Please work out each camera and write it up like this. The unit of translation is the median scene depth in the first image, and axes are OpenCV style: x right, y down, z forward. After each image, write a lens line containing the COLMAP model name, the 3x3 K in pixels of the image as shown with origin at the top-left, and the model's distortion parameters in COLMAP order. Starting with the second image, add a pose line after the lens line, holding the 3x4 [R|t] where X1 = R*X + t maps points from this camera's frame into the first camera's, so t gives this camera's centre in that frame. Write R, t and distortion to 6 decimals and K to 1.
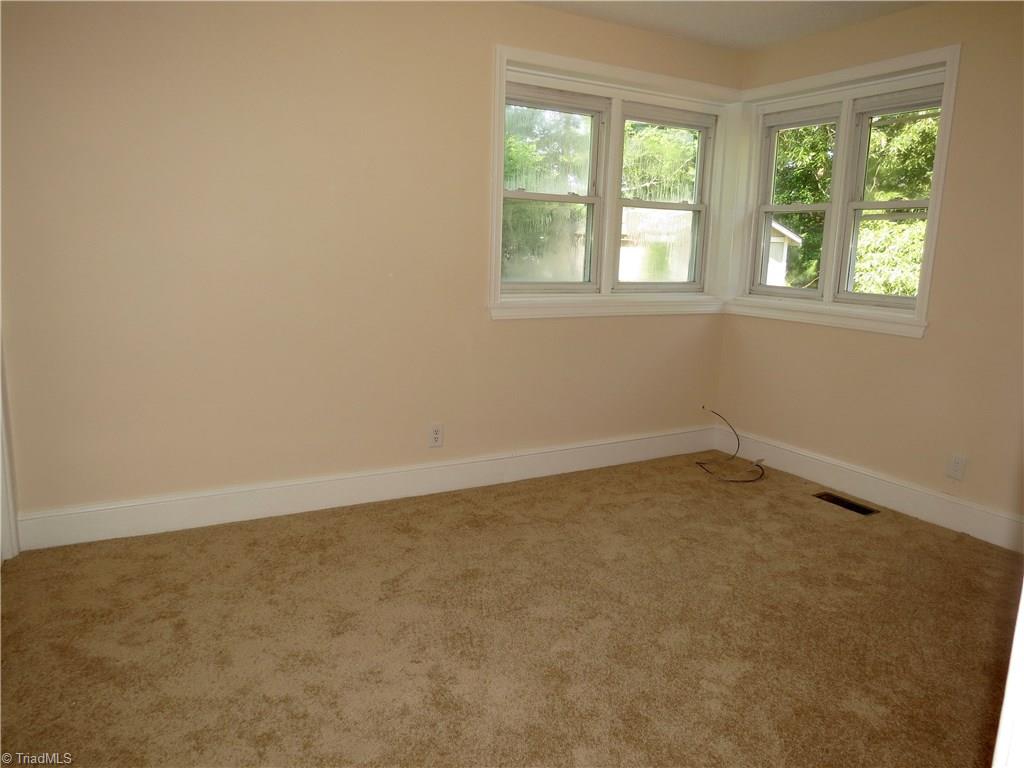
lens RADIAL K [[727.8, 0, 512.0], [0, 727.8, 384.0], [0, 0, 1]] dist [0.001220, -0.000809]
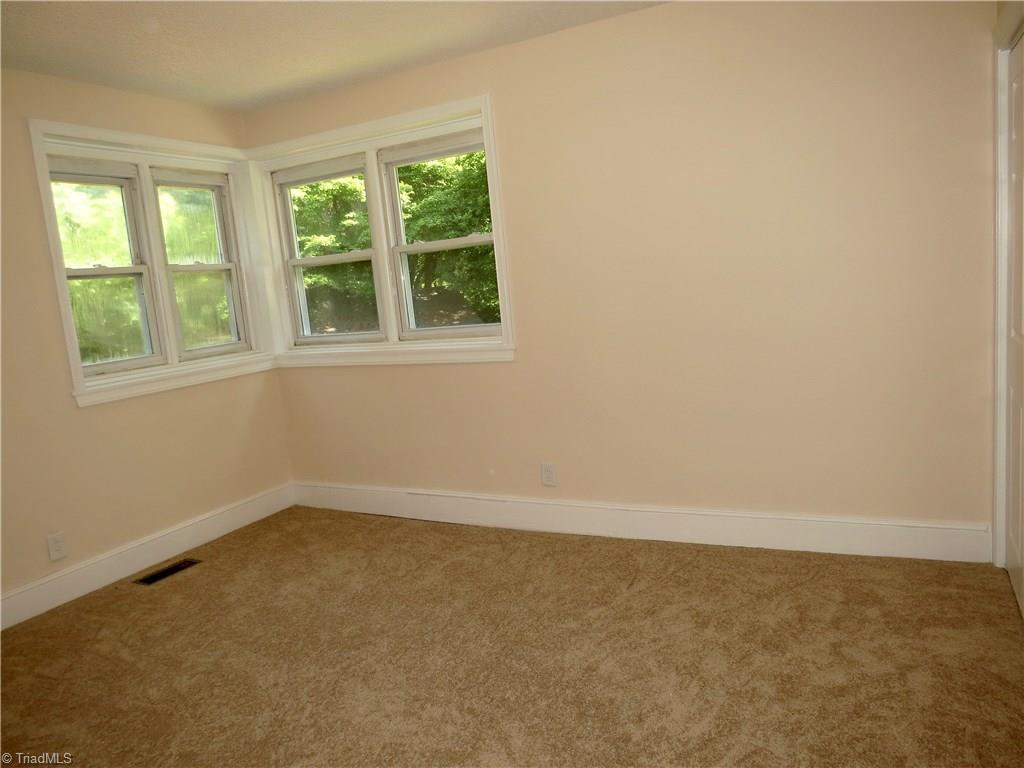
lens RADIAL K [[727.8, 0, 512.0], [0, 727.8, 384.0], [0, 0, 1]] dist [0.001220, -0.000809]
pose [[0.952021, -0.152103, 0.265557, 0.304919], [0.171485, 0.983853, -0.051253, 0.027338], [-0.253473, 0.094333, 0.962732, -0.026793]]
